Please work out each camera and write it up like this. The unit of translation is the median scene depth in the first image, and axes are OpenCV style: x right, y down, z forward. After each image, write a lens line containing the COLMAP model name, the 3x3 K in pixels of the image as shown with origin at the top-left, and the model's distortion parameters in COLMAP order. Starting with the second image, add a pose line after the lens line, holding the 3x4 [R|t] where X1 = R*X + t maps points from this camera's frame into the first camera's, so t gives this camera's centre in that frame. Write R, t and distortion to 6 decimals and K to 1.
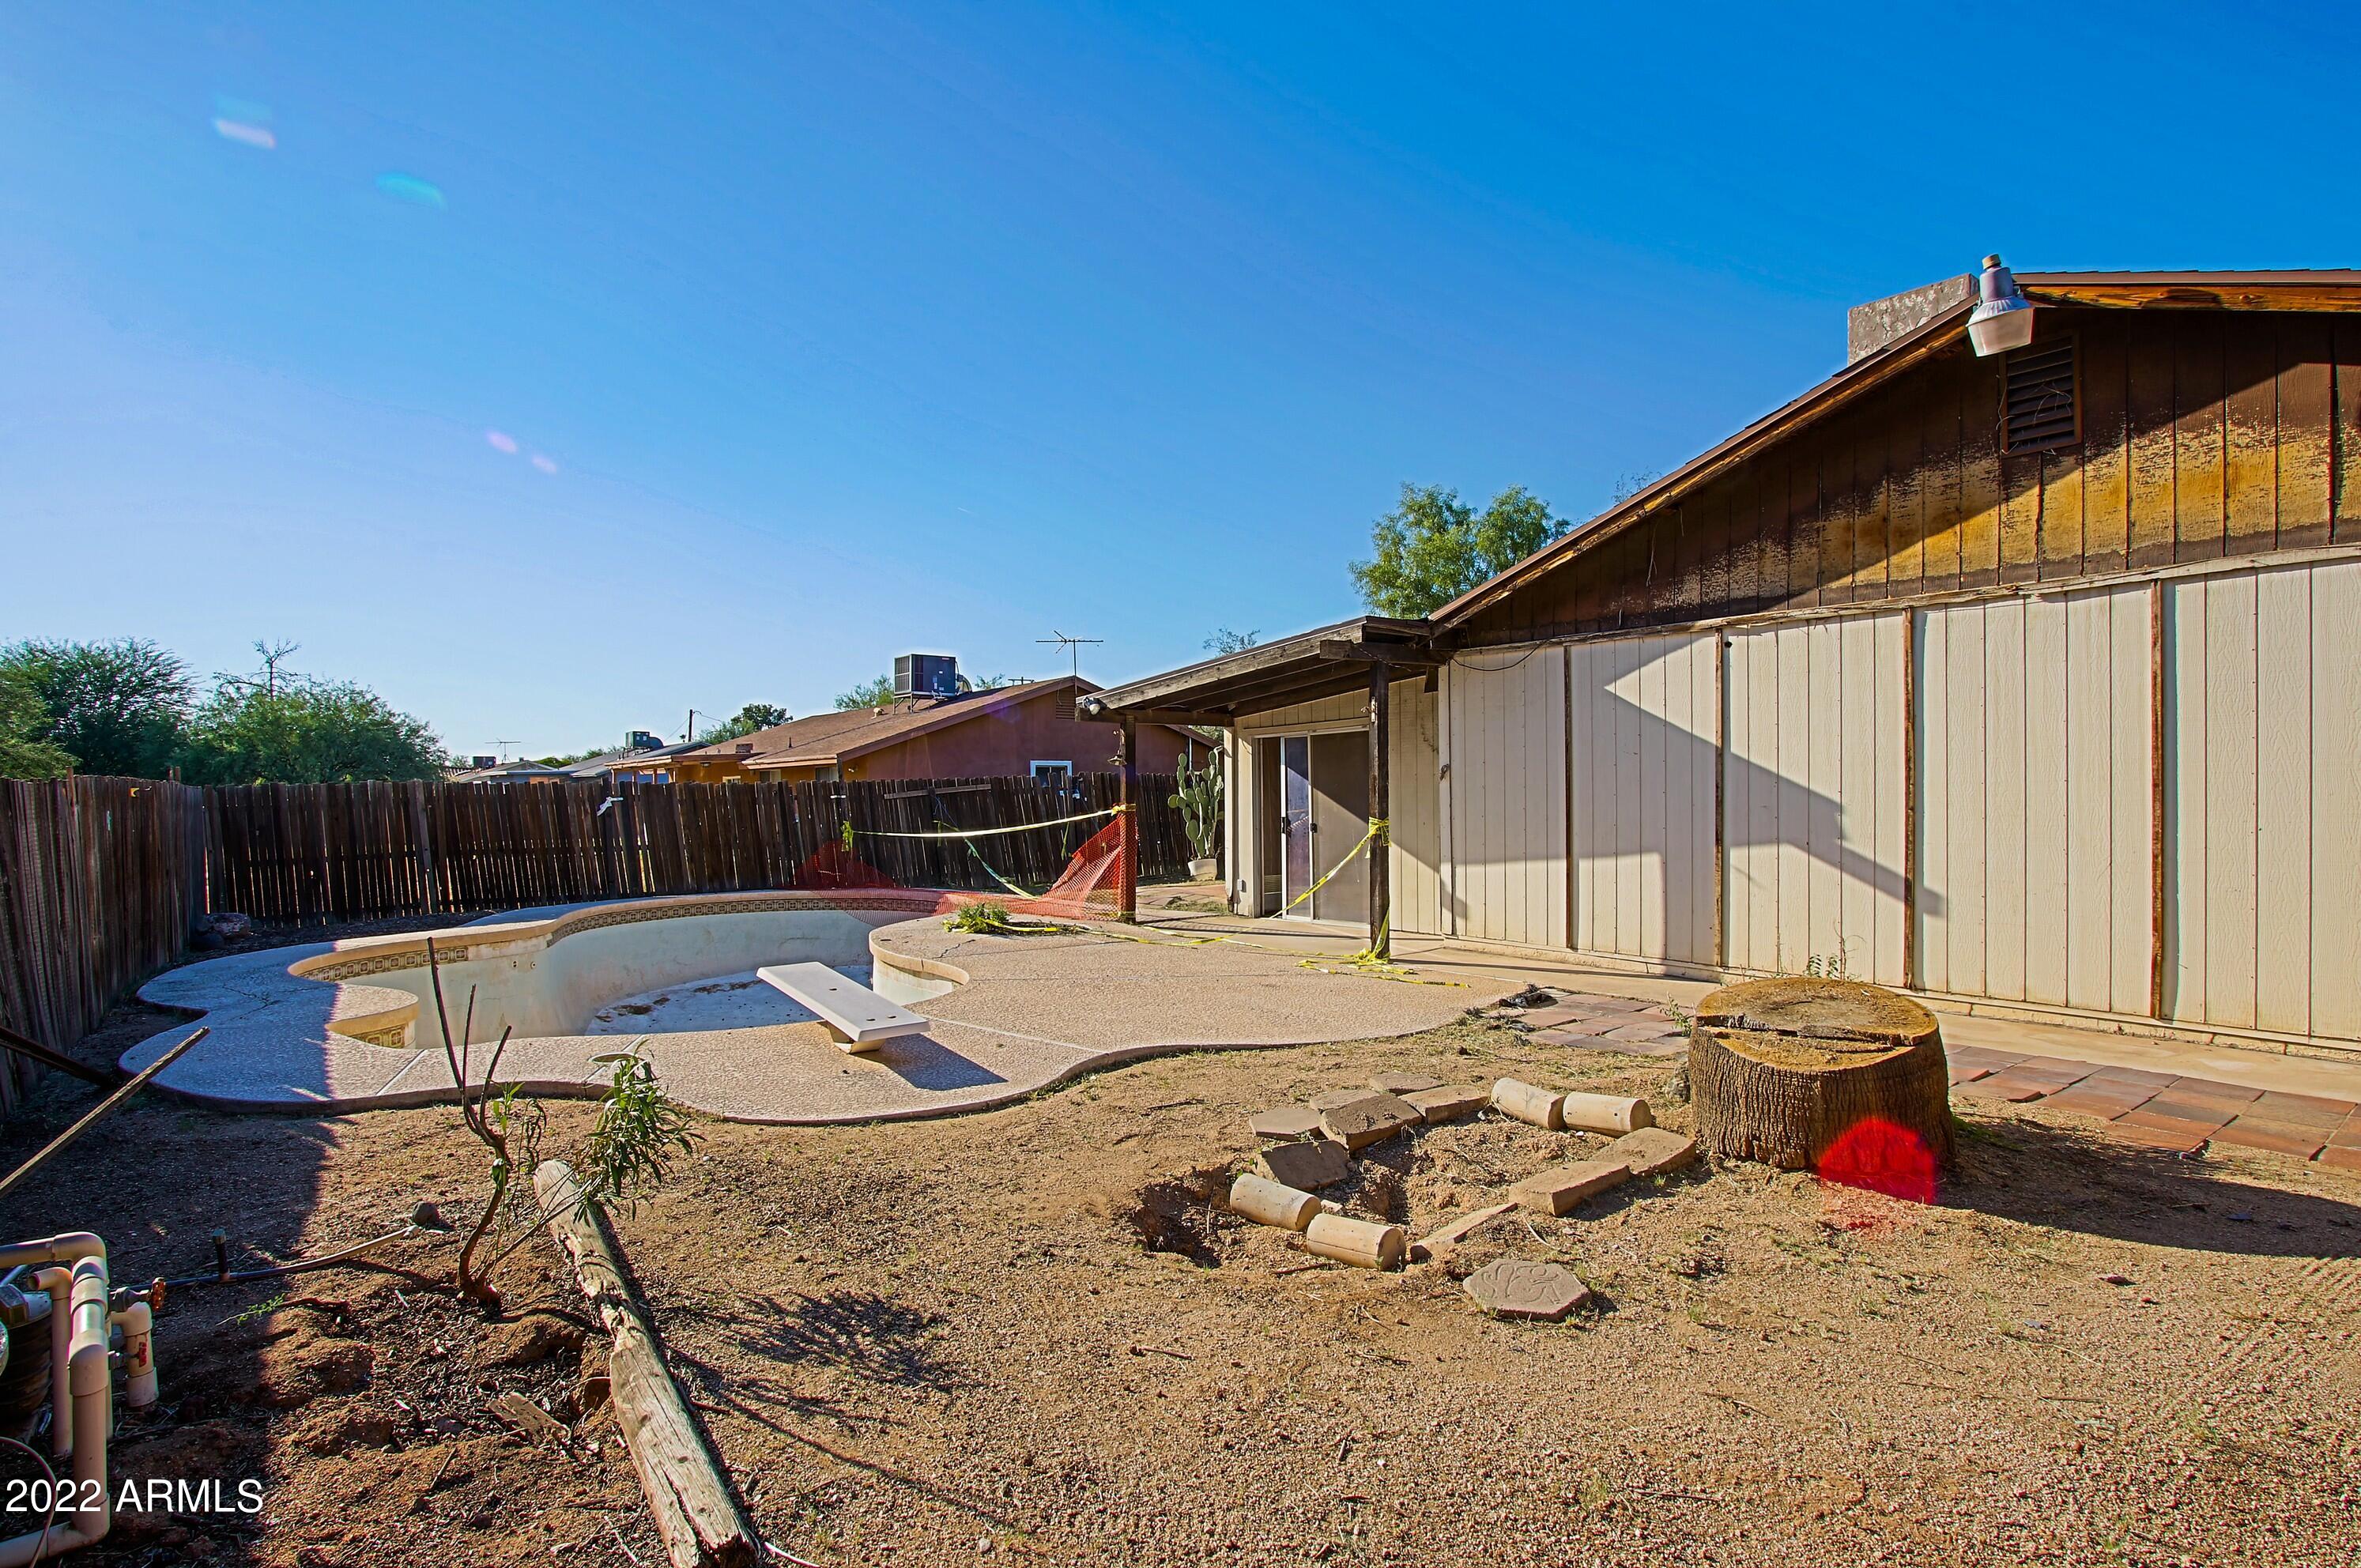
lens RADIAL K [[1185.2, 0, 1185.3], [0, 1185.2, 793.3], [0, 0, 1]] dist [-0.017828, 0.000652]
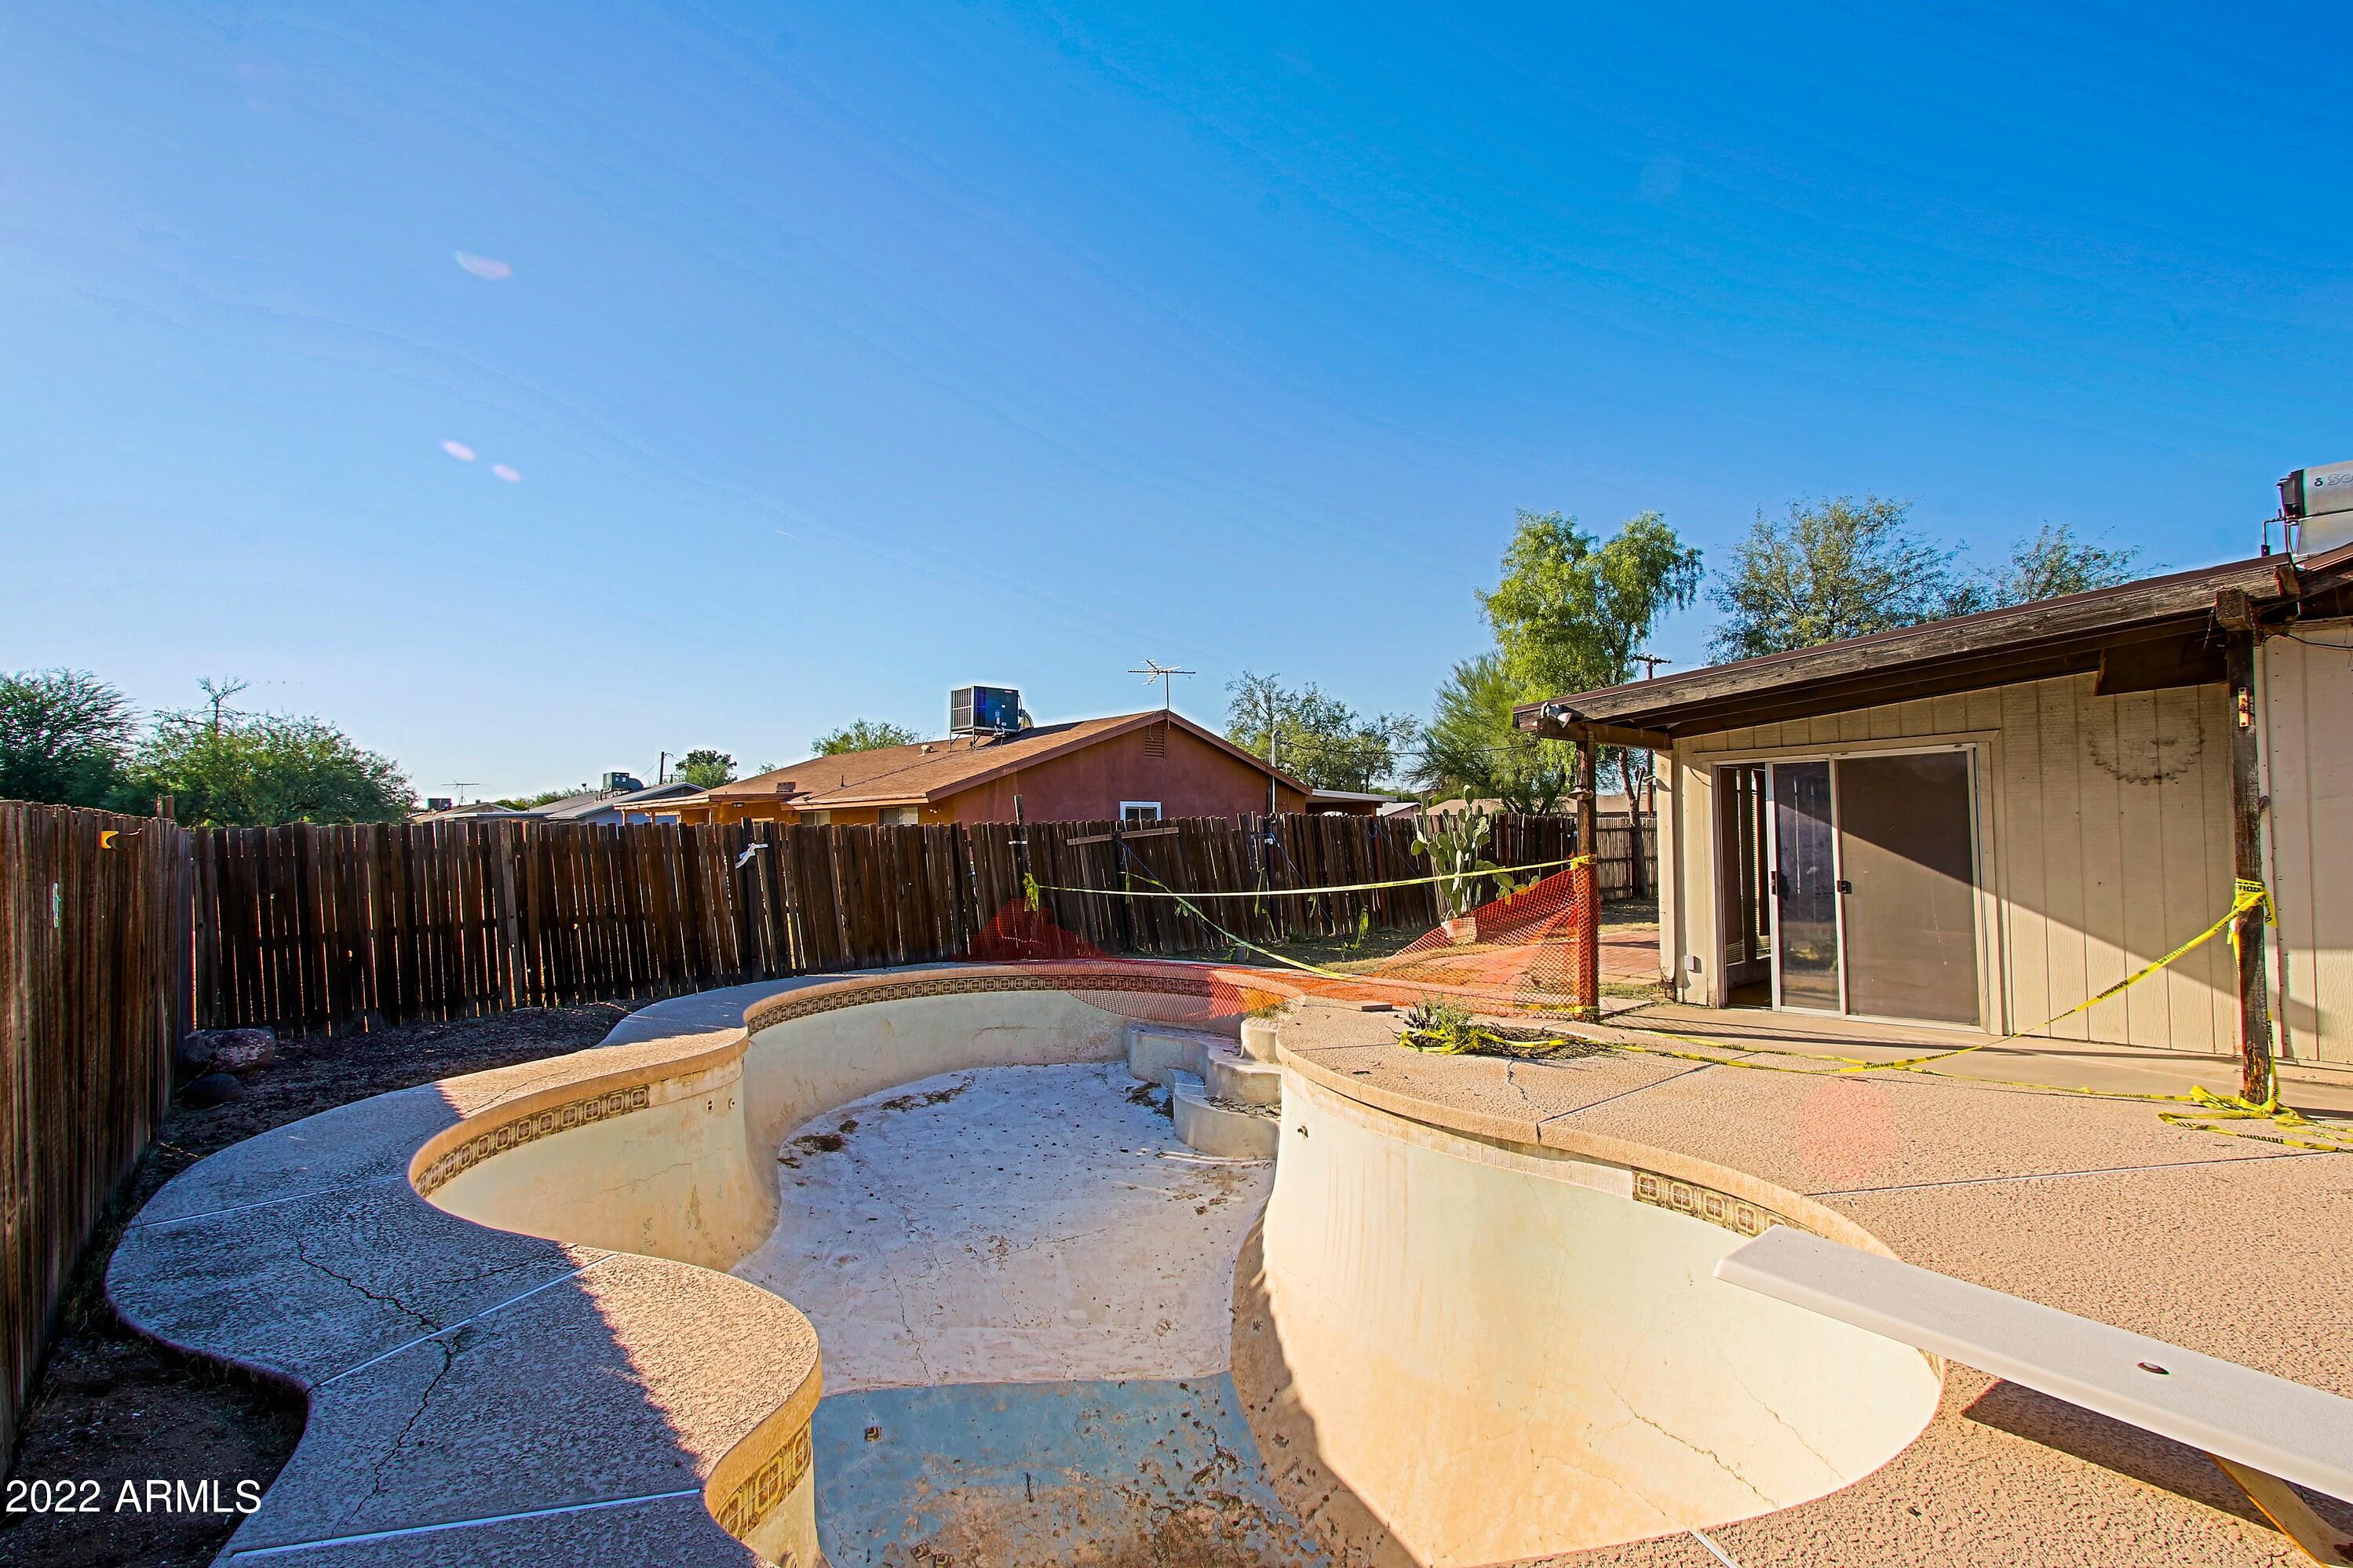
lens RADIAL K [[1083.5, 0, 1169.8], [0, 1083.5, 787.0], [0, 0, 1]] dist [-0.020495, 0.003462]
pose [[0.997210, 0.003804, 0.074551, -0.177611], [-0.000427, 0.998975, -0.045261, -0.001186], [-0.074647, 0.045103, 0.996190, 0.188890]]
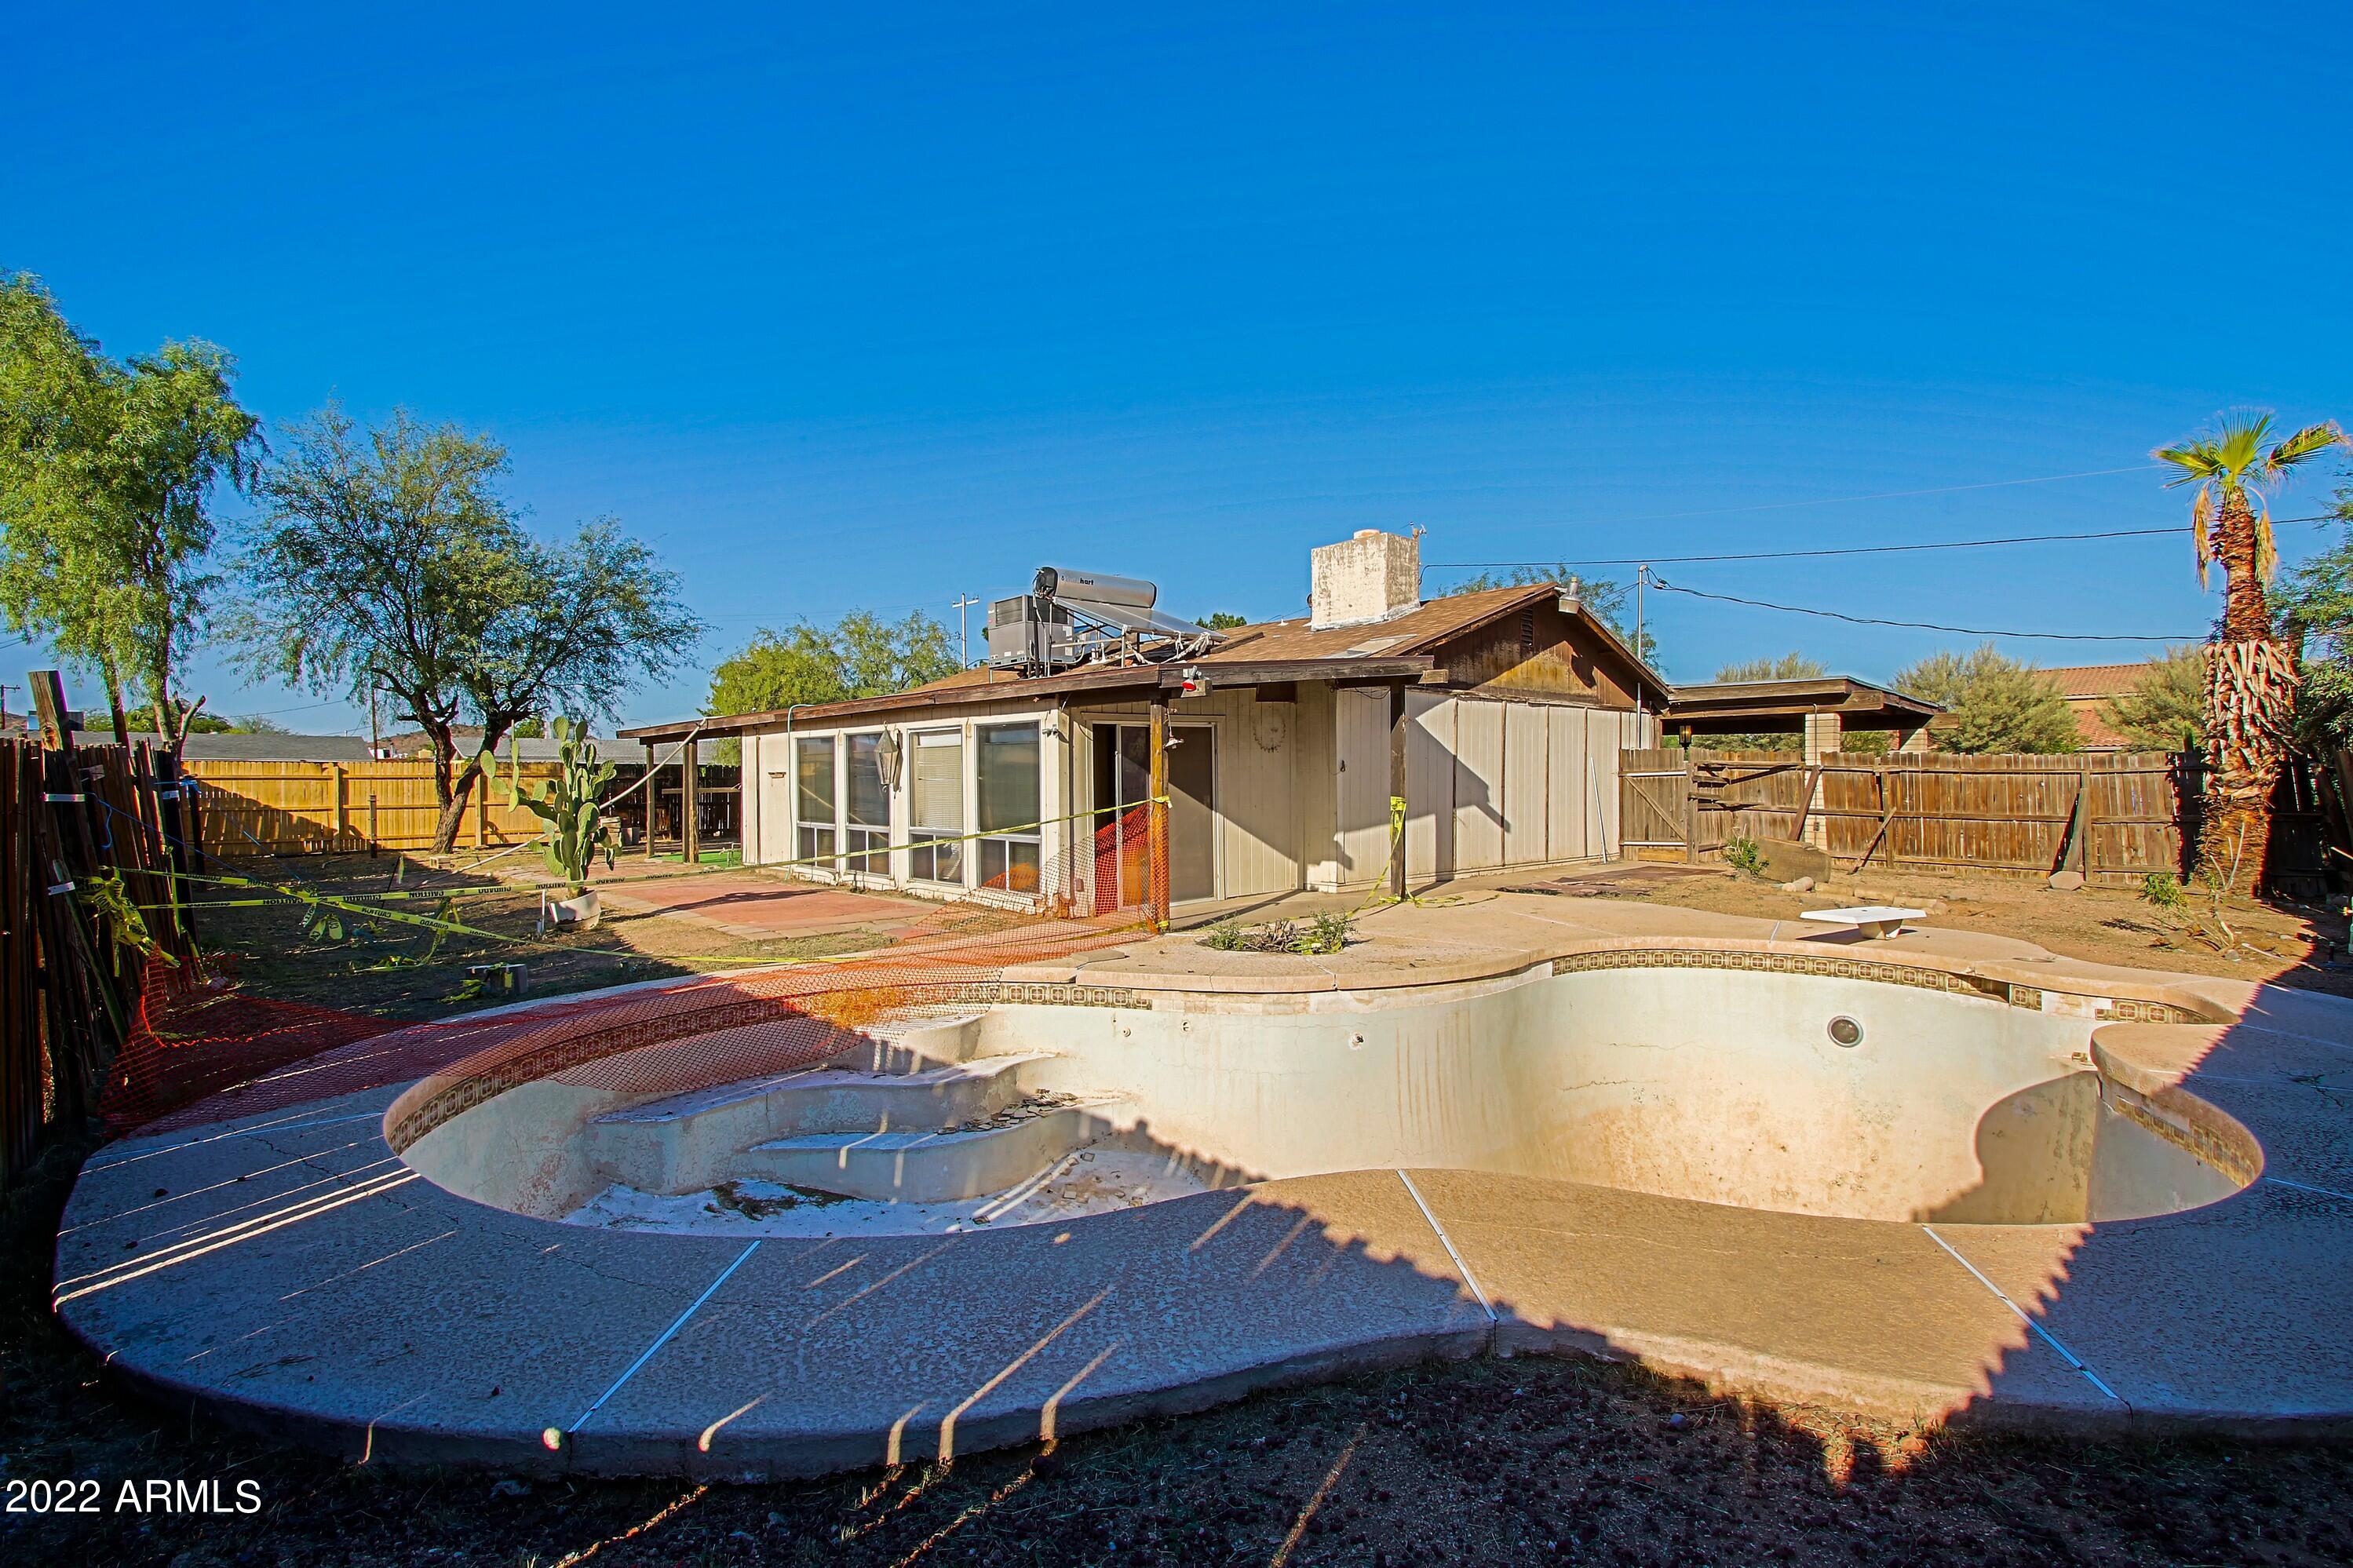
lens RADIAL K [[1083.5, 0, 1175.4], [0, 1083.5, 784.2], [0, 0, 1]] dist [-0.020495, 0.003462]
pose [[-0.091493, 0.003126, 0.995801, -0.423485], [0.008998, 0.999957, -0.002312, 0.001888], [-0.995765, 0.008749, -0.091518, 0.541911]]
